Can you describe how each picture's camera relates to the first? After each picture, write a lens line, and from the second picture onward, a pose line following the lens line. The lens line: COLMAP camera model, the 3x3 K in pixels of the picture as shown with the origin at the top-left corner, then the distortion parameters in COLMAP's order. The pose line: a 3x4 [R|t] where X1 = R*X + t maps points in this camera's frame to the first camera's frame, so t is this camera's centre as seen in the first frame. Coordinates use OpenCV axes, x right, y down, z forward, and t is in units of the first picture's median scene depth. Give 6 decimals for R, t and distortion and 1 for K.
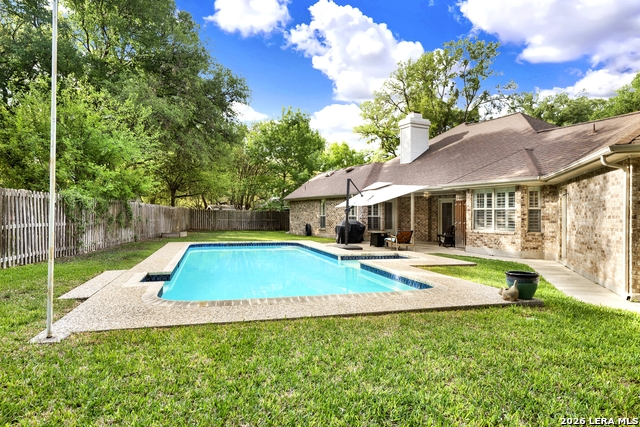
lens RADIAL K [[411.4, 0, 326.1], [0, 411.4, 223.6], [0, 0, 1]] dist [0.037719, 0.000250]
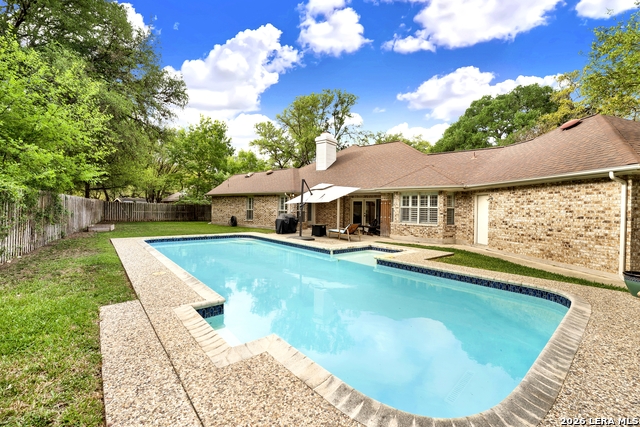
lens RADIAL K [[273.9, 0, 322.7], [0, 273.9, 216.8], [0, 0, 1]] dist [-0.020217, 0.000159]
pose [[0.907586, -0.002459, 0.419859, -0.209901], [-0.003202, 0.999913, 0.012777, -0.012691], [-0.419854, -0.012941, 0.907500, 0.267874]]
